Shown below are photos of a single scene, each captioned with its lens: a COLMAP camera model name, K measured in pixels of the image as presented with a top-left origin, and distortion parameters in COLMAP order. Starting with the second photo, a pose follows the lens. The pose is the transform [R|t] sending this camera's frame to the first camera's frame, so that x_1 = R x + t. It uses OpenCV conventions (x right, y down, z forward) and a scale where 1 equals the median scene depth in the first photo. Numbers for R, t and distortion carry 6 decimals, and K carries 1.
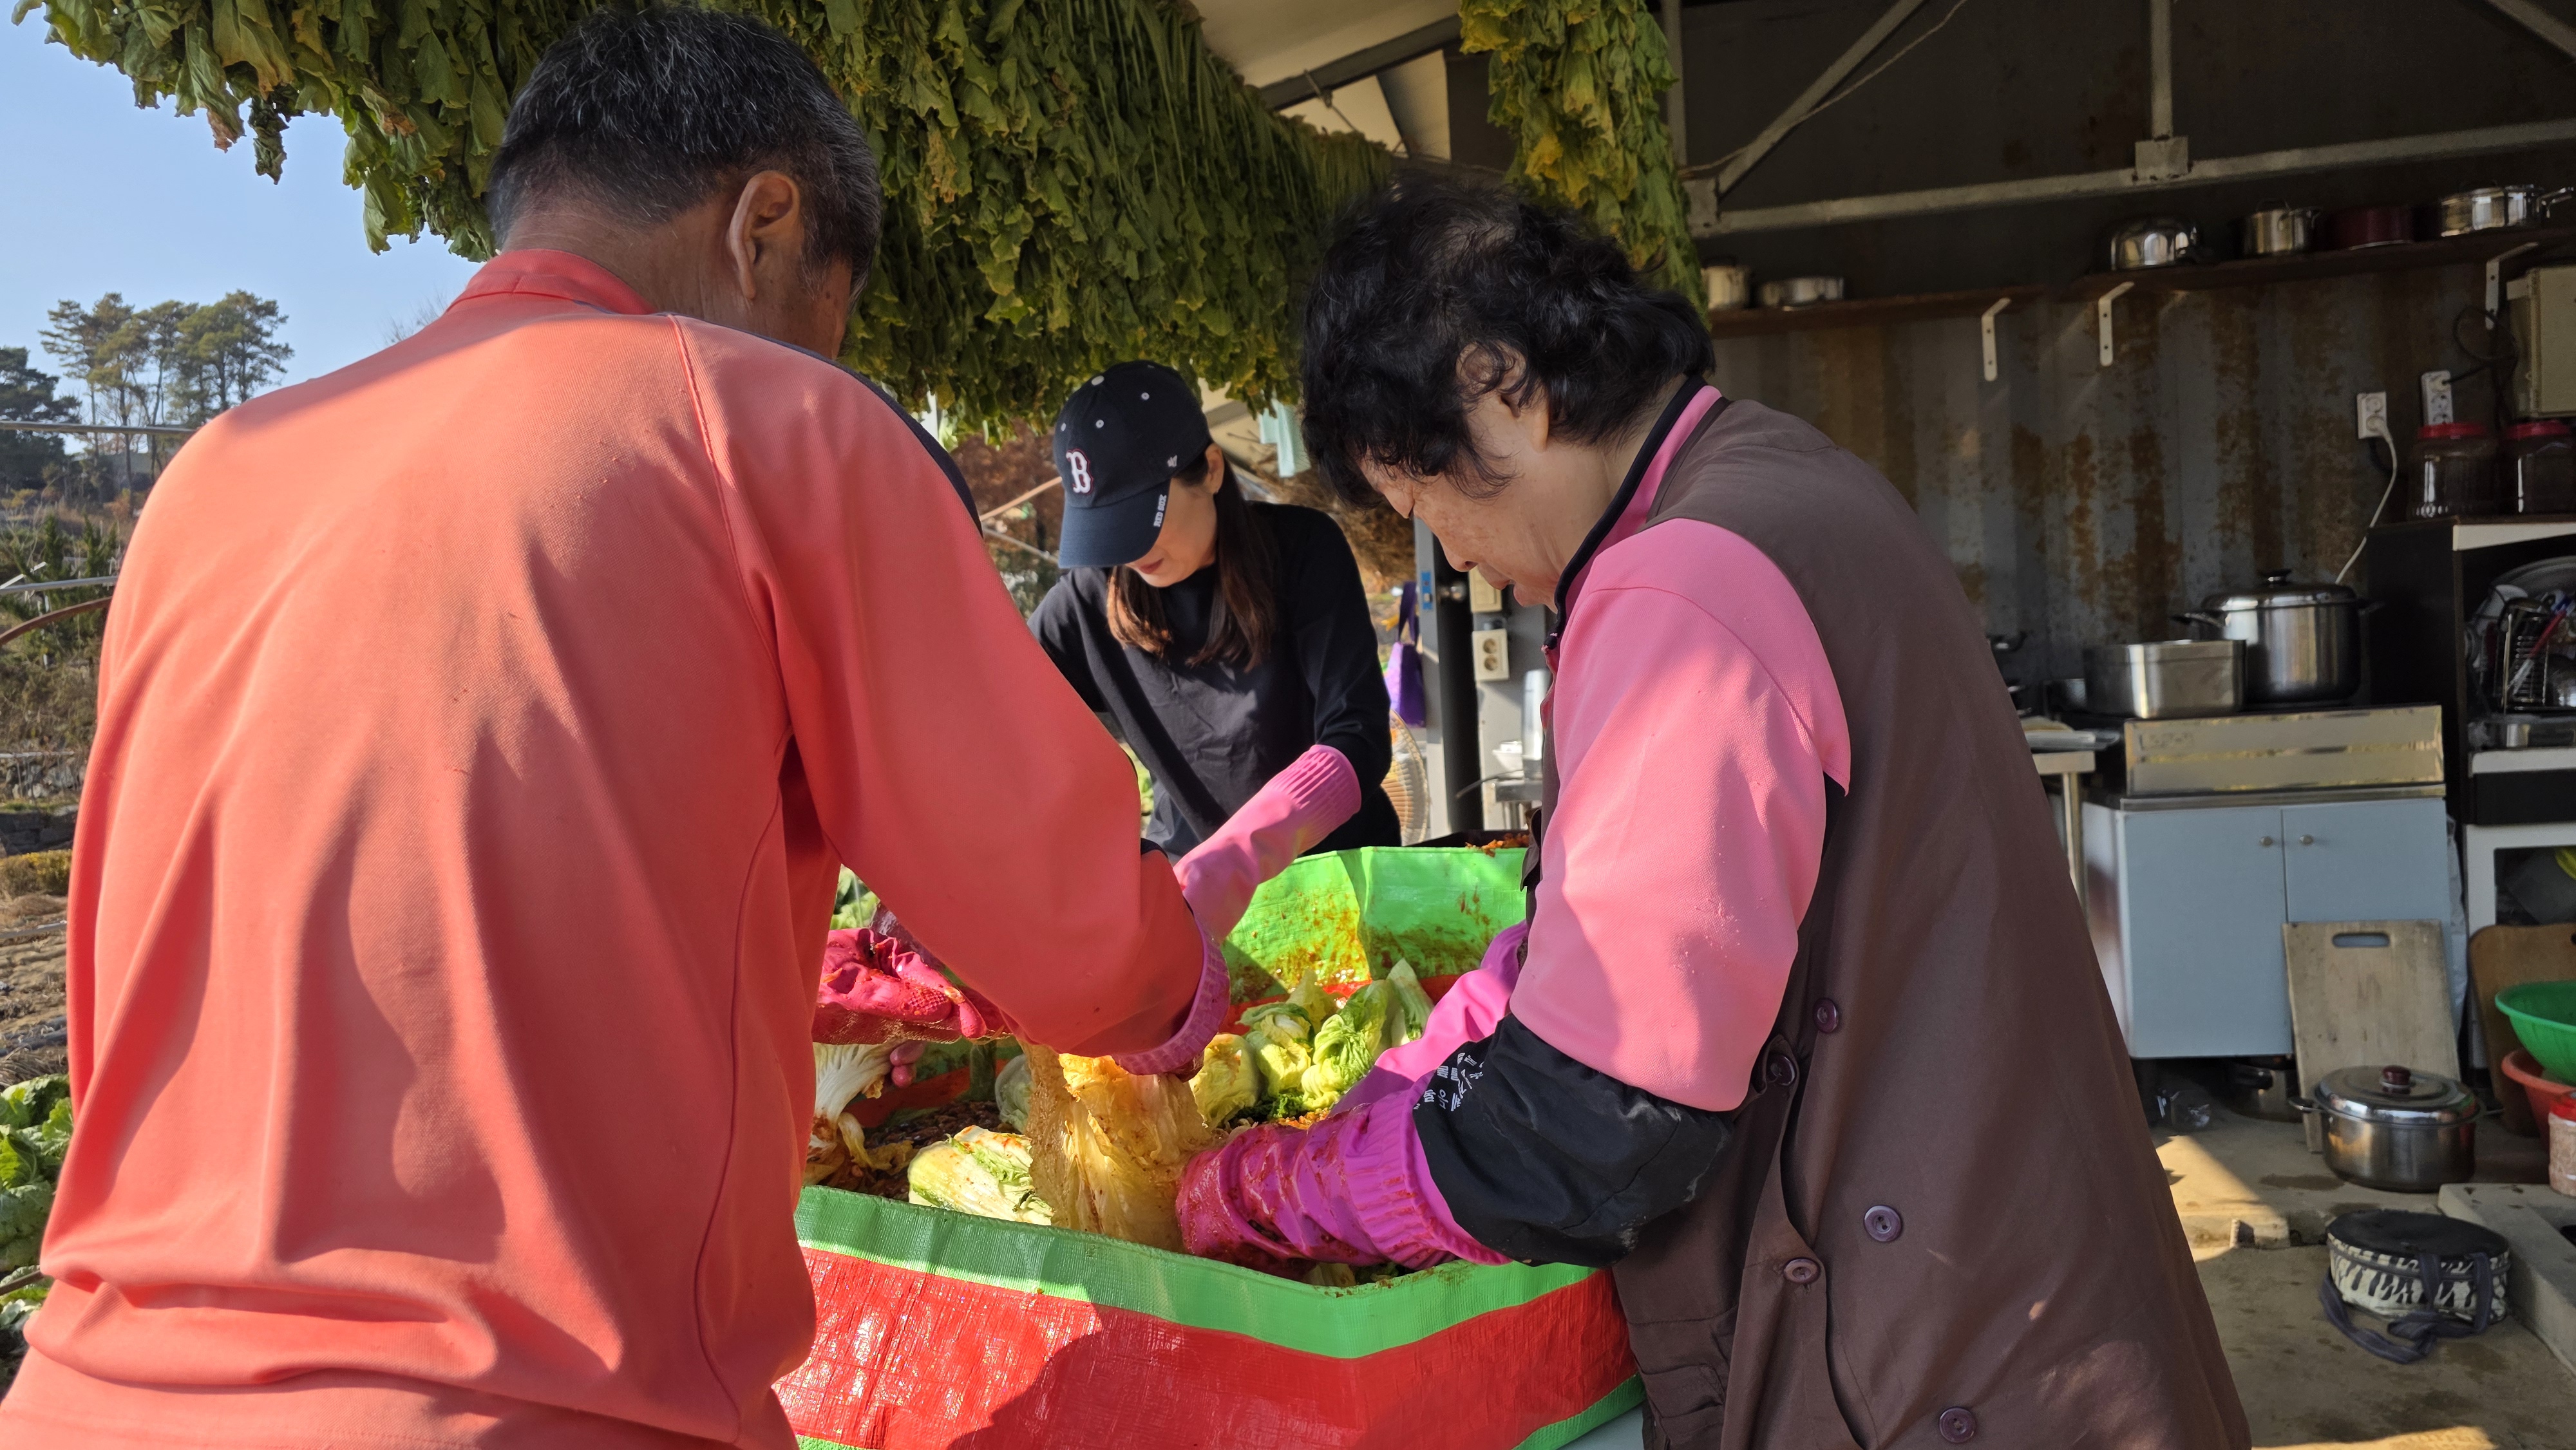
lens RADIAL K [[1793.1, 0, 1278.4], [0, 1793.1, 741.7], [0, 0, 1]] dist [0.024776, -0.018475]
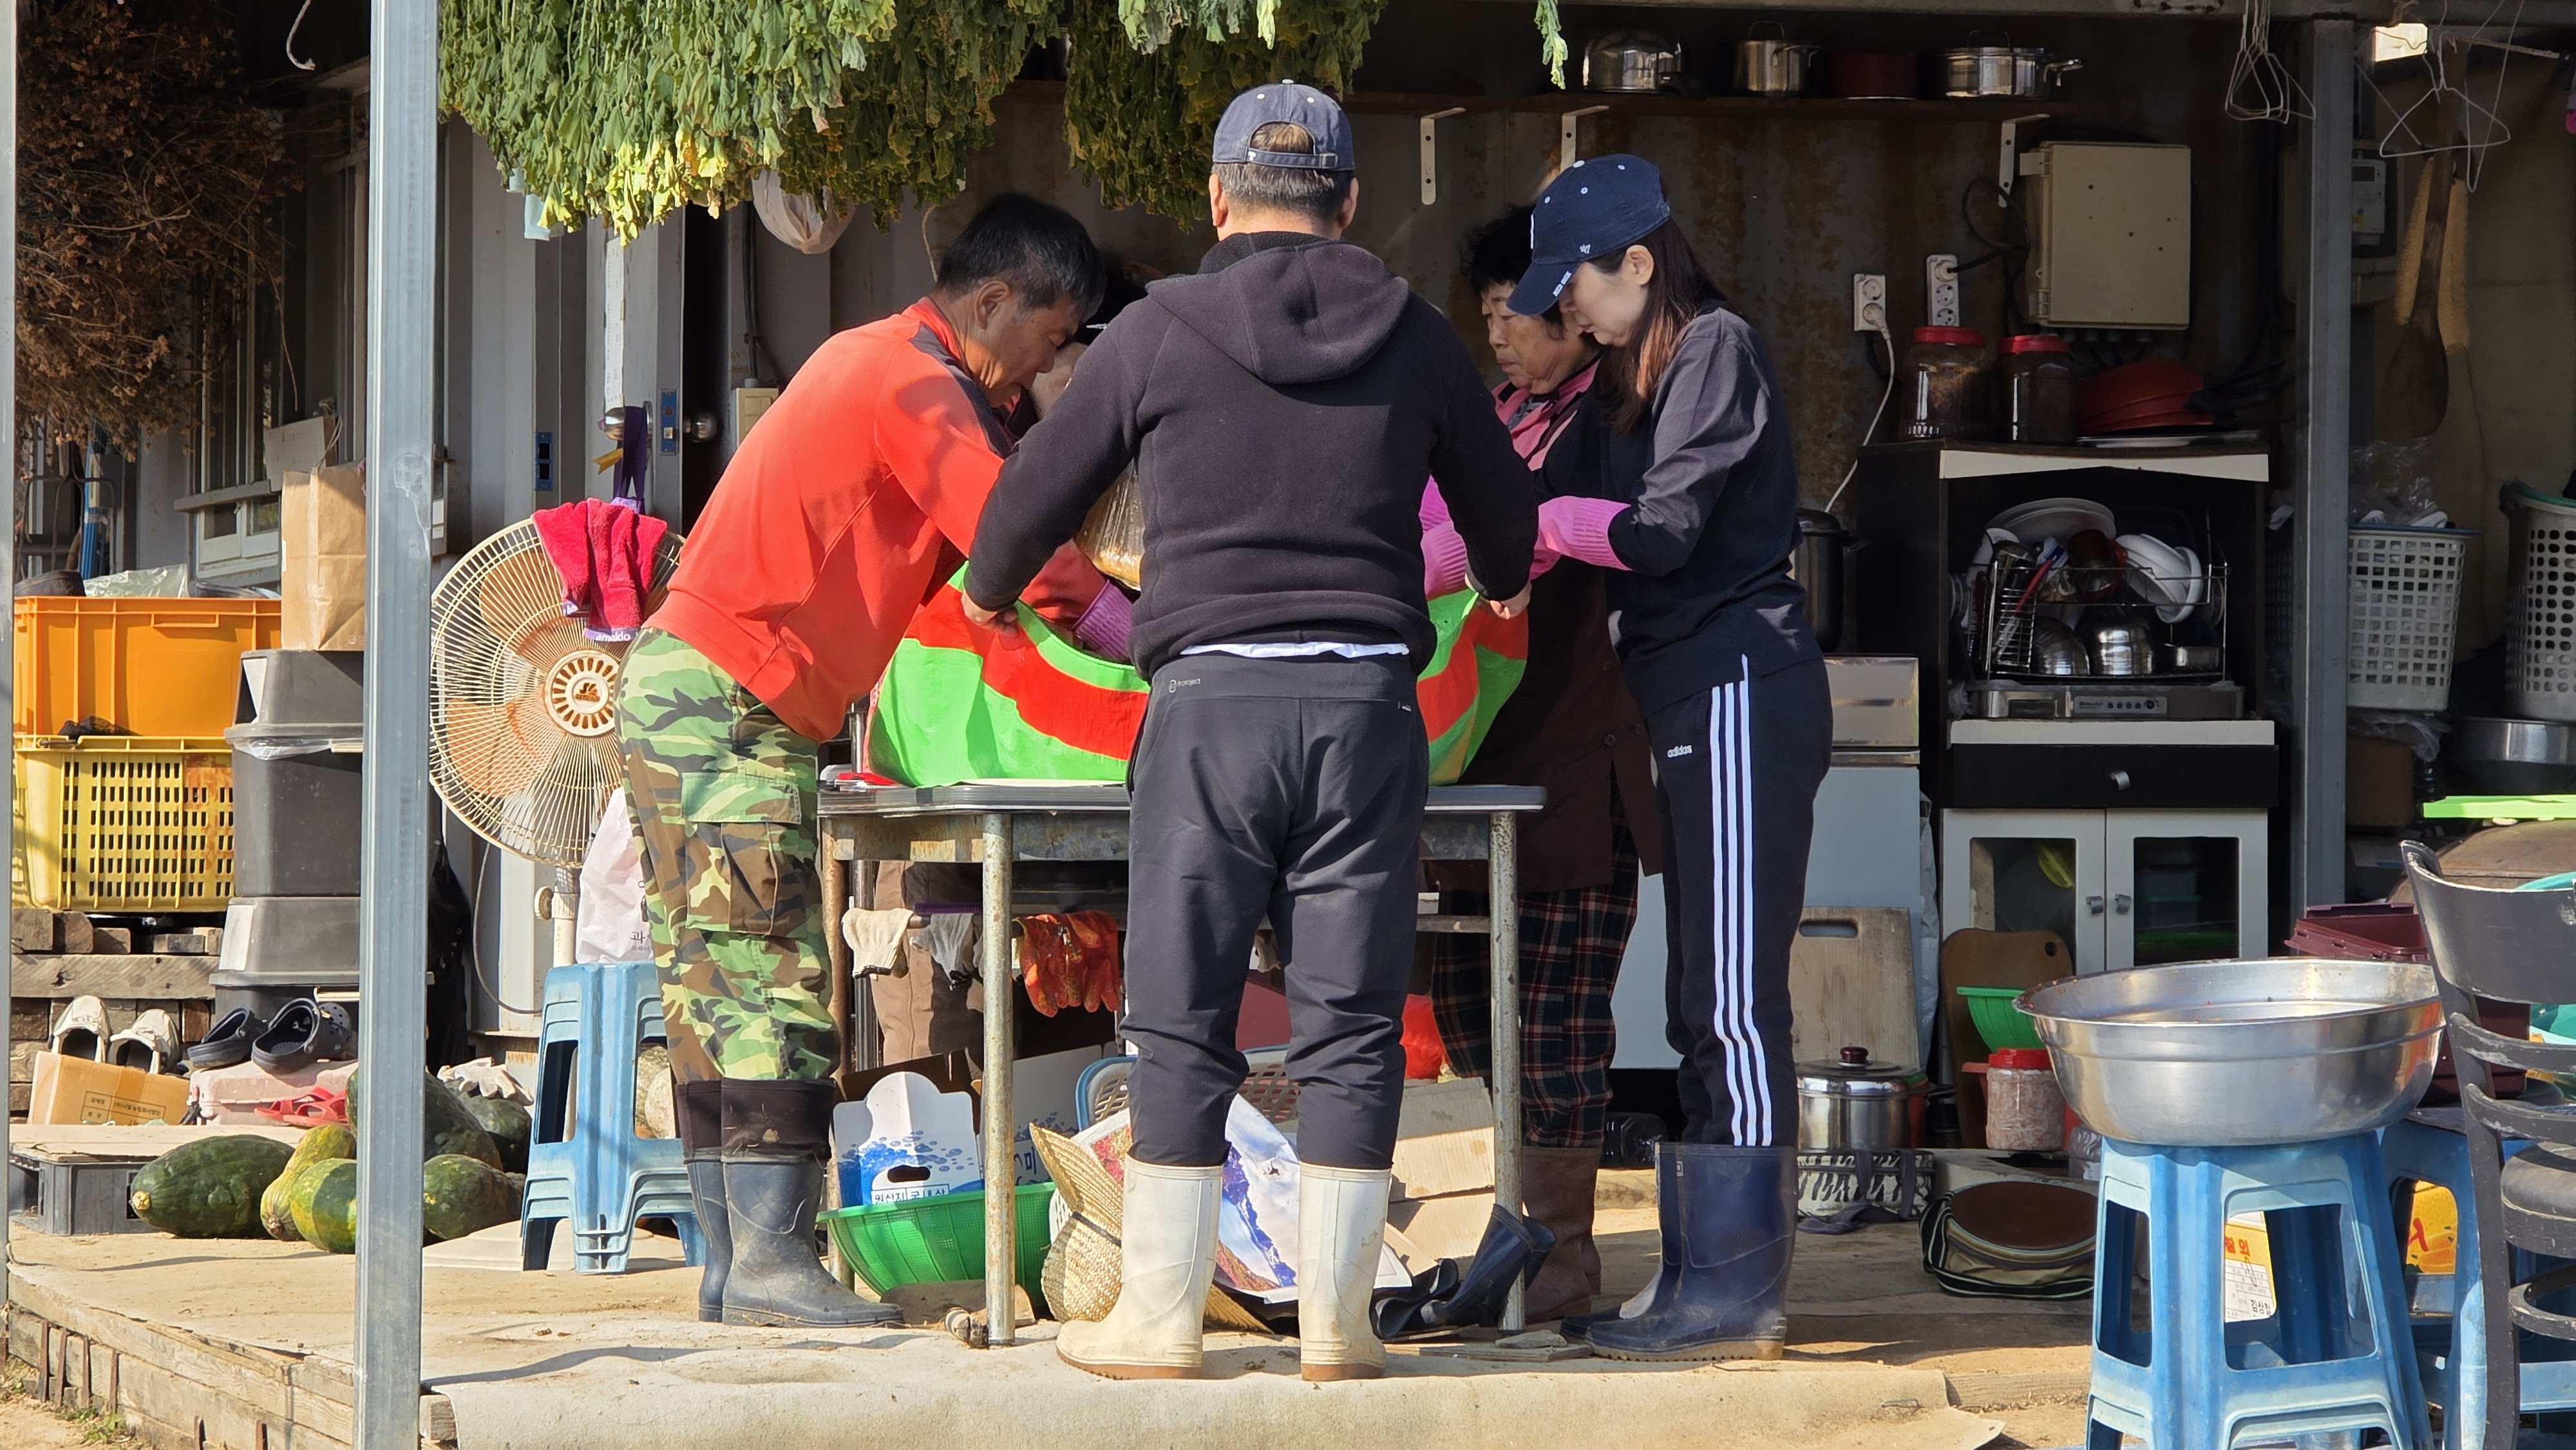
lens RADIAL K [[10034.0, 0, 1288.4], [0, 10034.0, 724.0], [0, 0, 1]] dist [0.042513, 0.000000]
pose [[0.893384, 0.071840, 0.443513, -1.578592], [-0.038943, 0.995800, -0.082855, 0.381249], [-0.447602, 0.056750, 0.892430, -2.837361]]
